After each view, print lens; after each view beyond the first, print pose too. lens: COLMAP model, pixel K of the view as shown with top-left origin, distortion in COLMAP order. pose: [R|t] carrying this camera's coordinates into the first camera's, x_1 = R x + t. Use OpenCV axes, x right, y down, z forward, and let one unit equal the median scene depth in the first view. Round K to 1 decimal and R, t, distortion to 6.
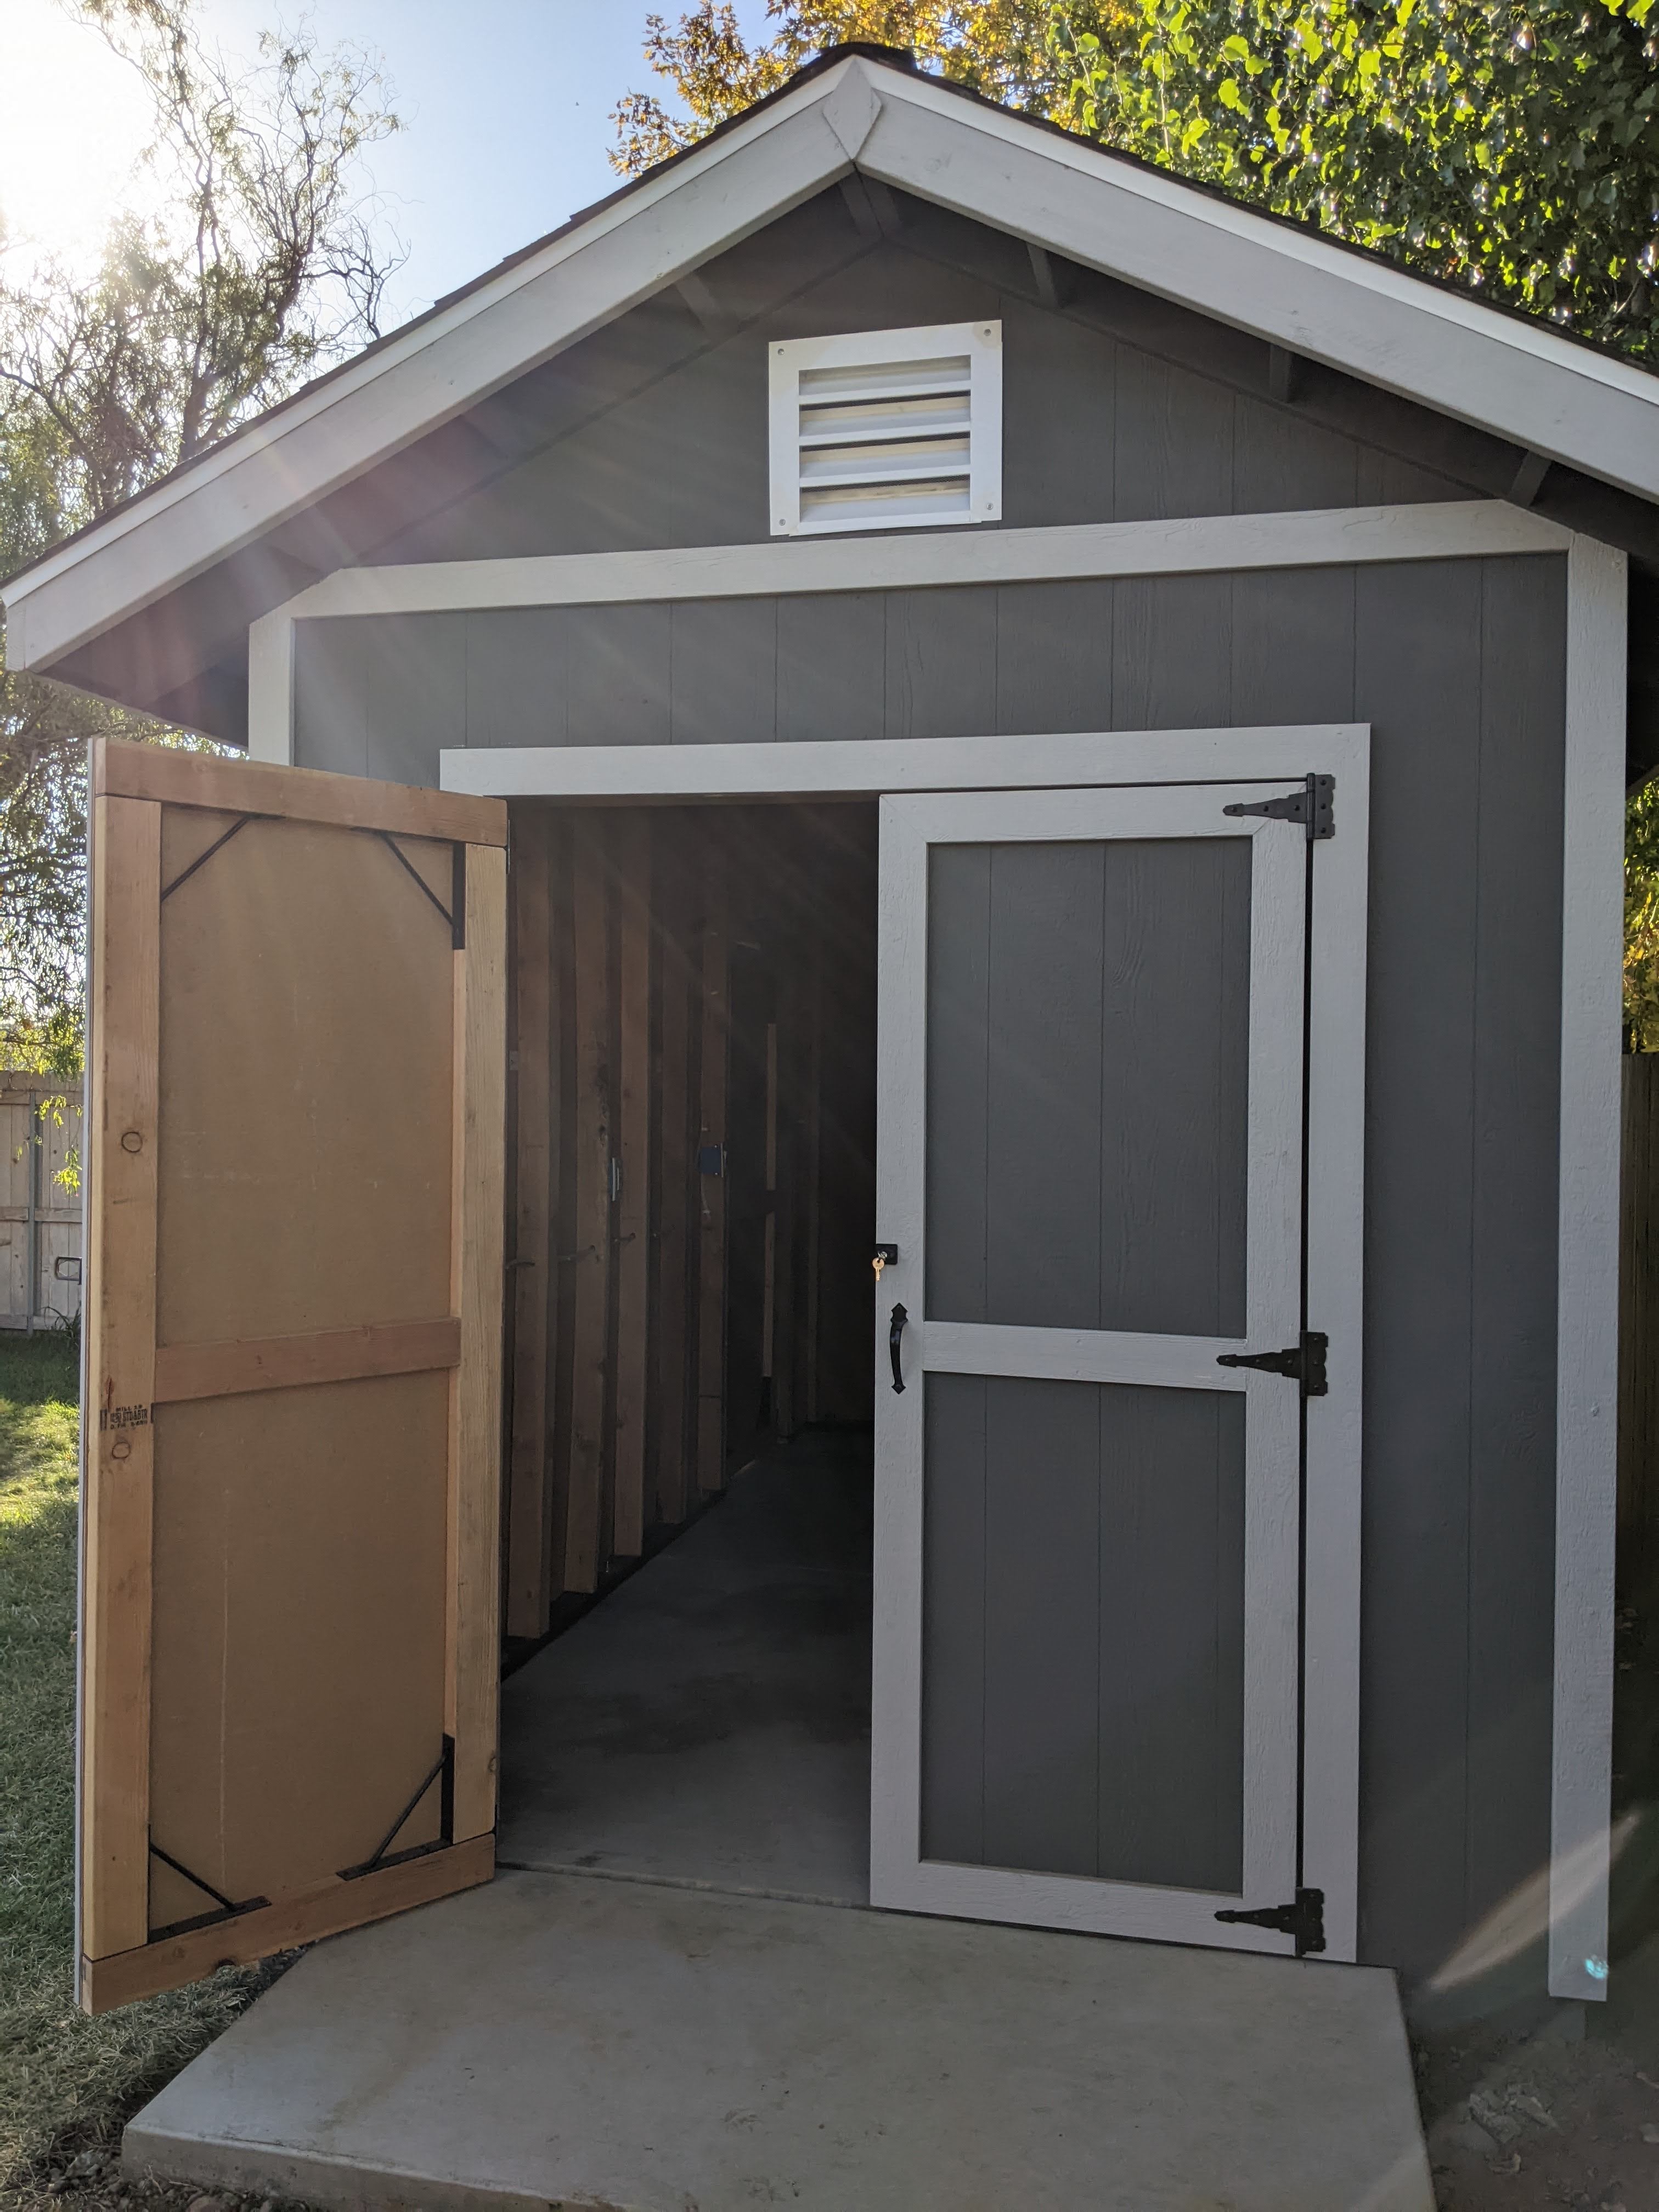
lens RADIAL K [[1732.8, 0, 829.5], [0, 1732.8, 1106.0], [0, 0, 1]] dist [-0.000988, -0.003879]
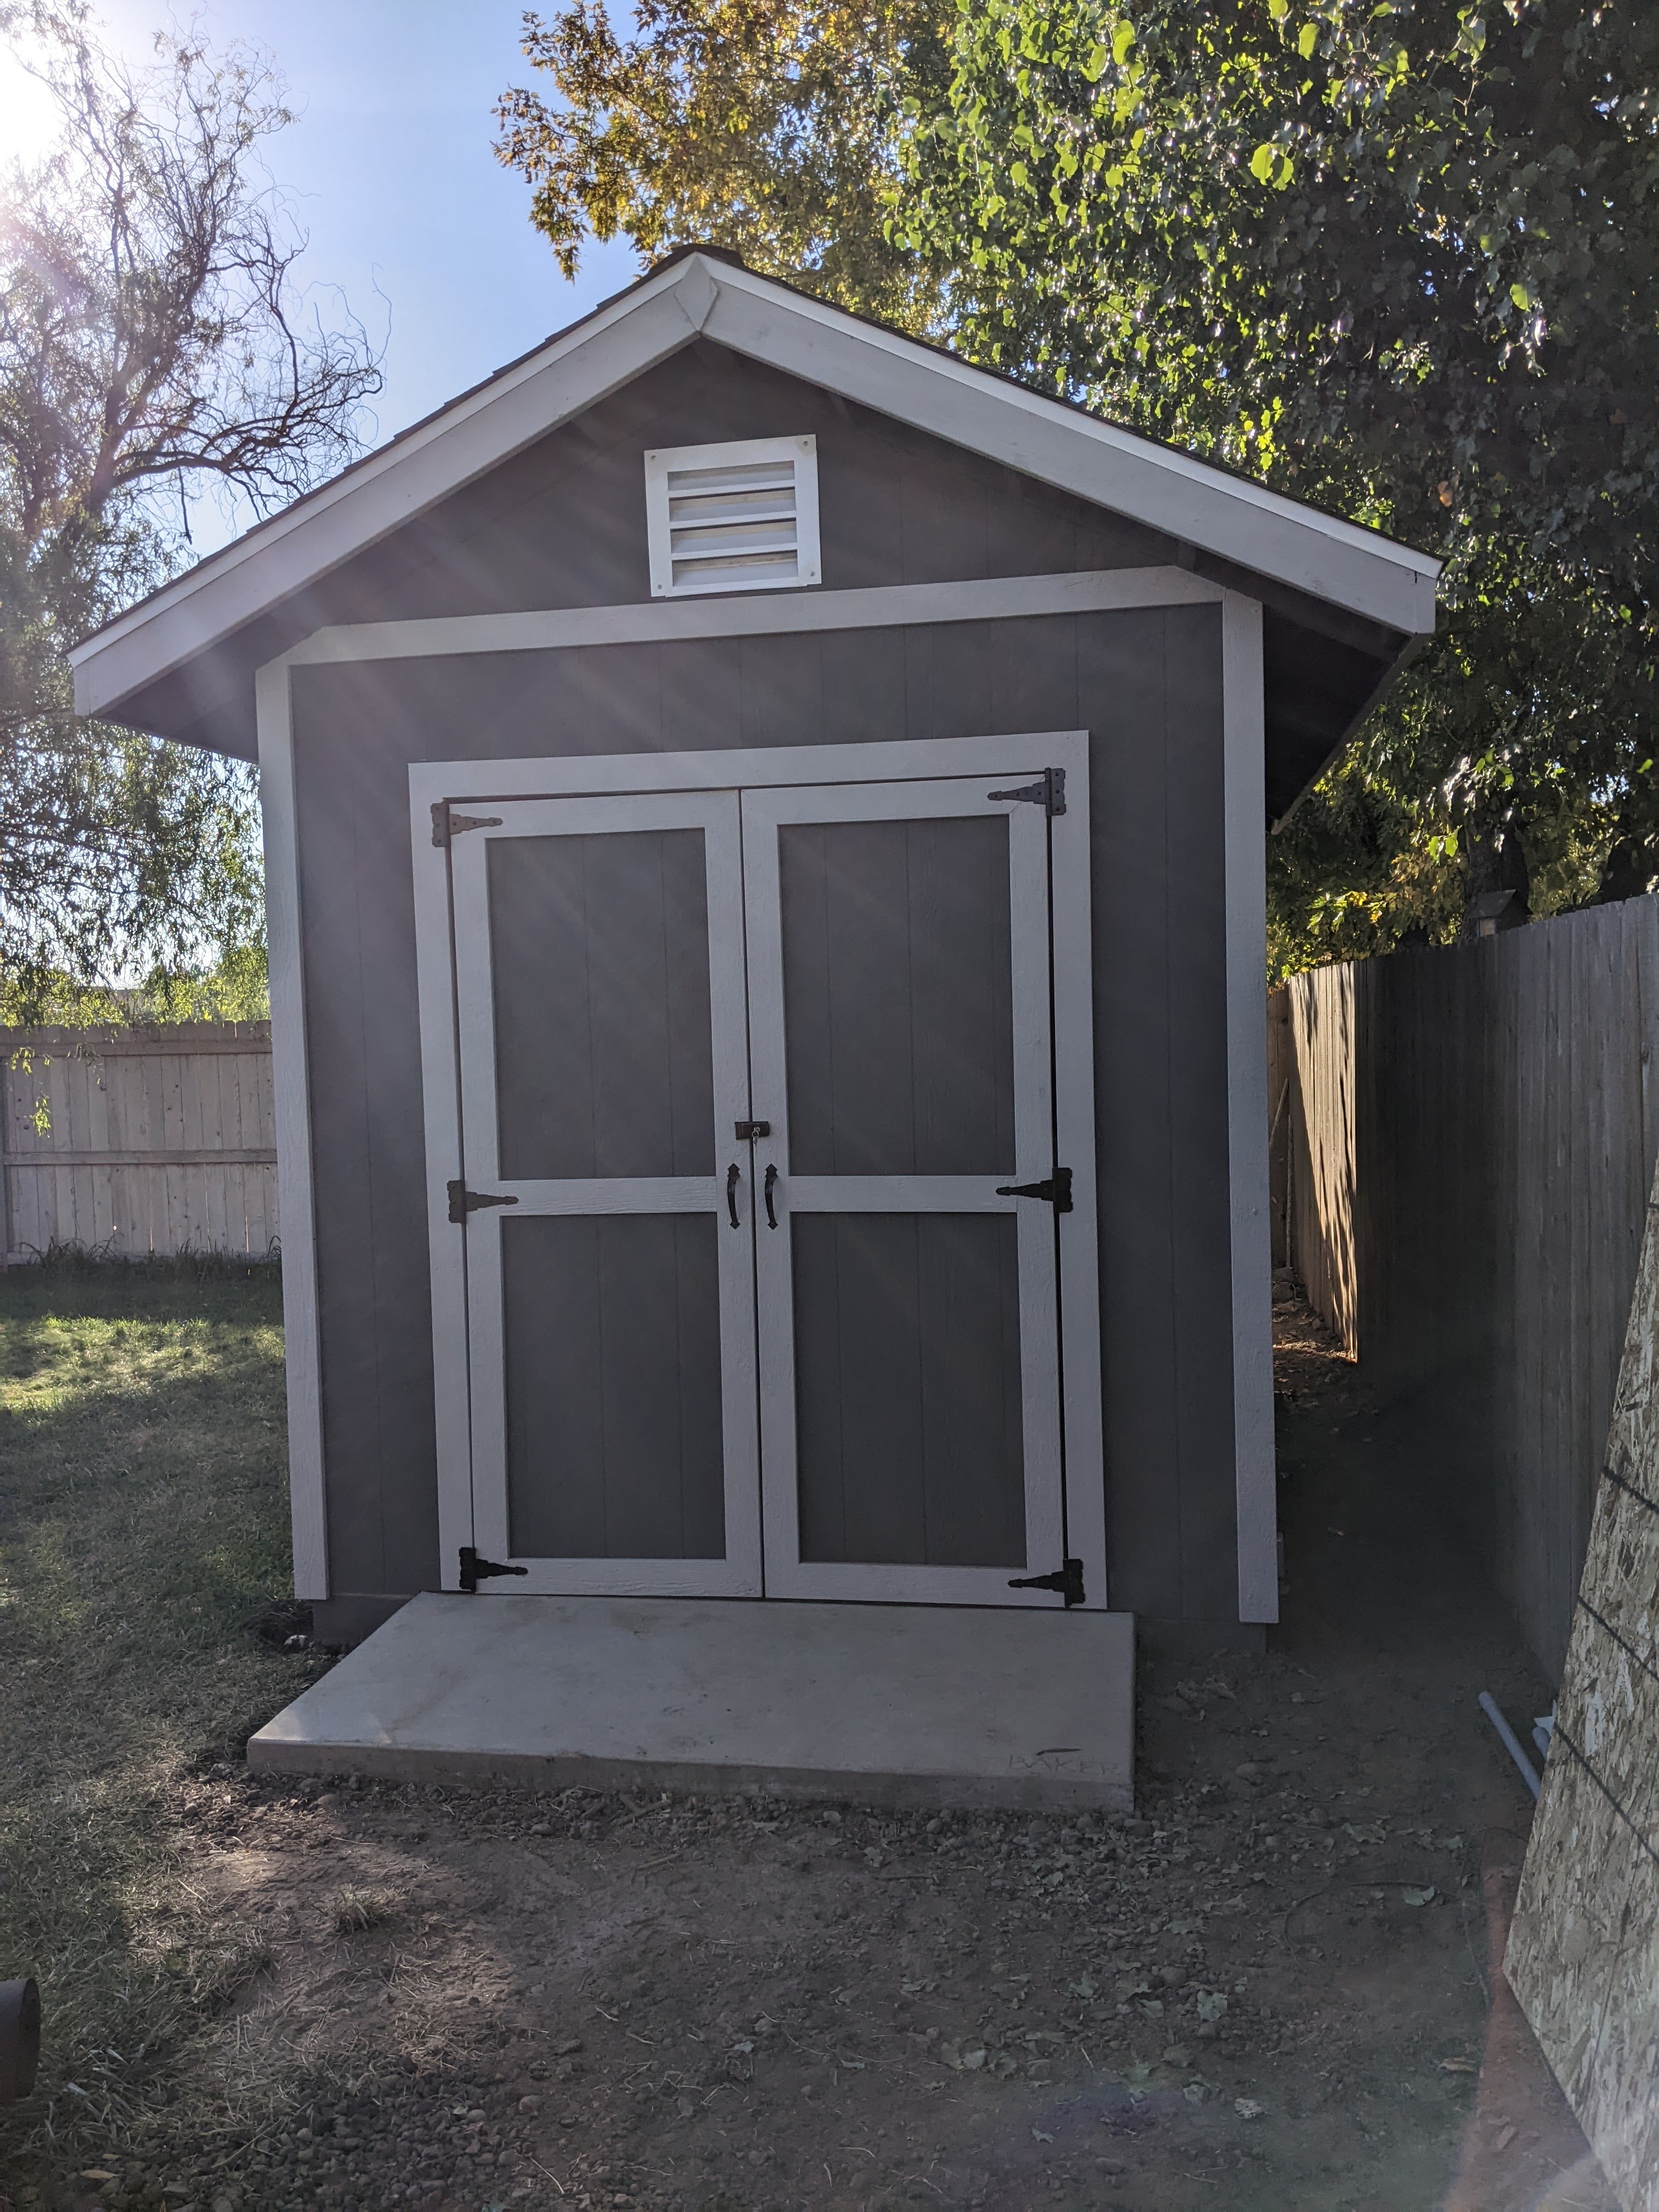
lens RADIAL K [[1762.4, 0, 822.0], [0, 1762.4, 1075.4], [0, 0, 1]] dist [0.063751, -0.072805]
pose [[0.998427, -0.041323, 0.037896, 0.022966], [0.040382, 0.998865, 0.025268, 0.007999], [-0.038897, -0.023698, 0.998962, -0.290494]]
